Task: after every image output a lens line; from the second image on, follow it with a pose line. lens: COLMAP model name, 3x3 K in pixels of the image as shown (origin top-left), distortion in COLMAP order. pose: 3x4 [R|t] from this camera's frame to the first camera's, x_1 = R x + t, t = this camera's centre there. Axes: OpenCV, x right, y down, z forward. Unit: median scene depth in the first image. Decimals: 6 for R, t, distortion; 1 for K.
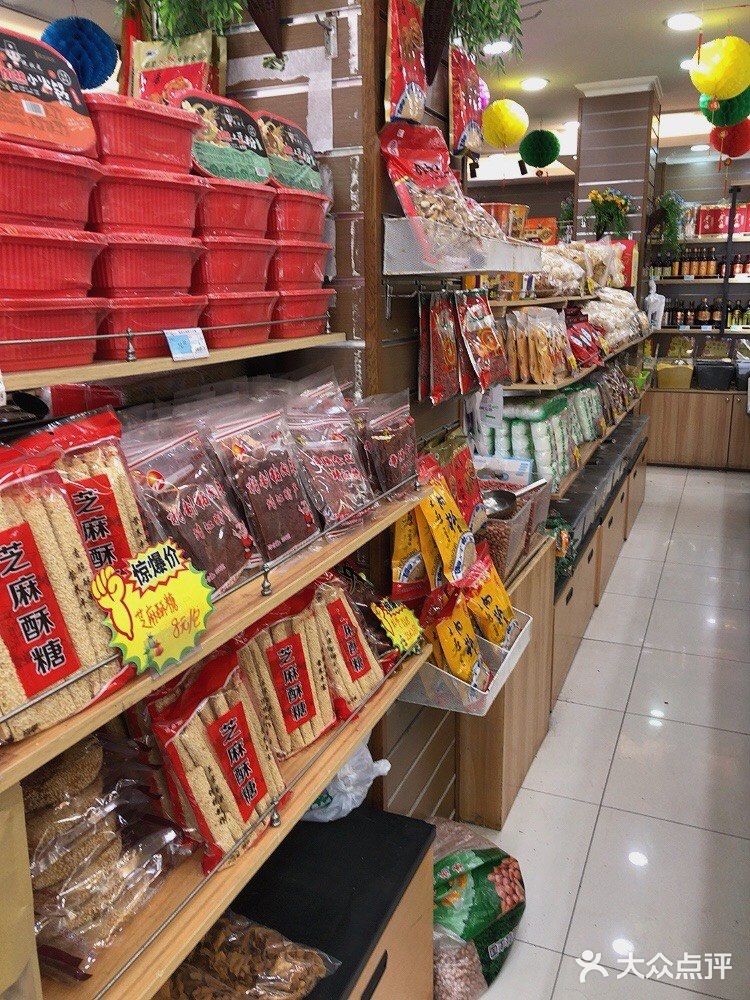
lens RADIAL K [[824.1, 0, 379.1], [0, 824.1, 489.3], [0, 0, 1]] dist [0.029659, -0.011611]
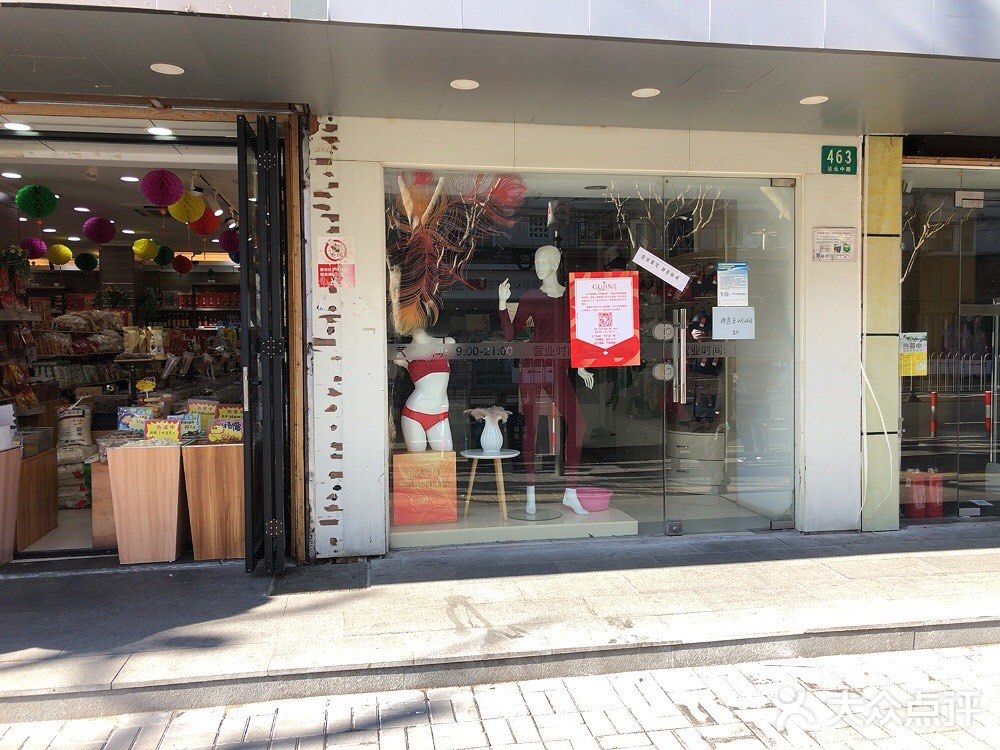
lens RADIAL K [[824.1, 0, 497.8], [0, 824.1, 373.7], [0, 0, 1]] dist [0.029659, -0.011611]
pose [[0.847435, -0.017663, 0.530606, -0.032788], [0.123308, 0.978663, -0.164358, 0.350725], [-0.516381, 0.204711, 0.831531, -1.307223]]
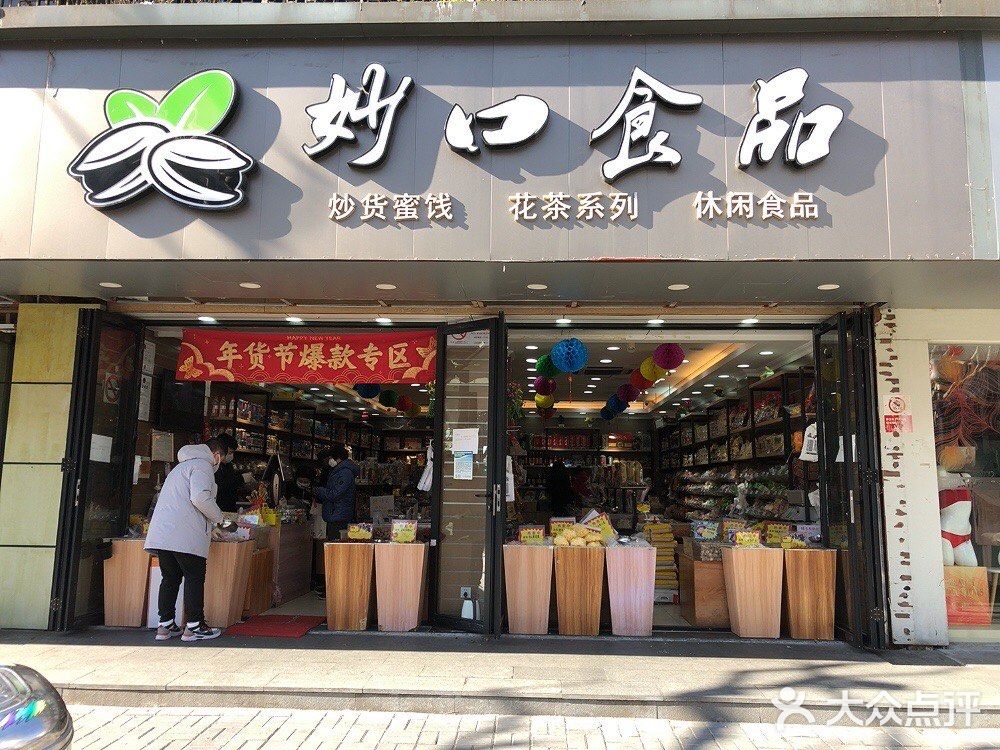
lens RADIAL K [[824.1, 0, 495.3], [0, 824.1, 365.6], [0, 0, 1]] dist [0.029659, -0.011611]
pose [[0.941904, 0.073958, 0.327638, -0.636109], [0.052413, 0.931144, -0.360865, 0.400950], [-0.331767, 0.357073, 0.873172, -1.377857]]
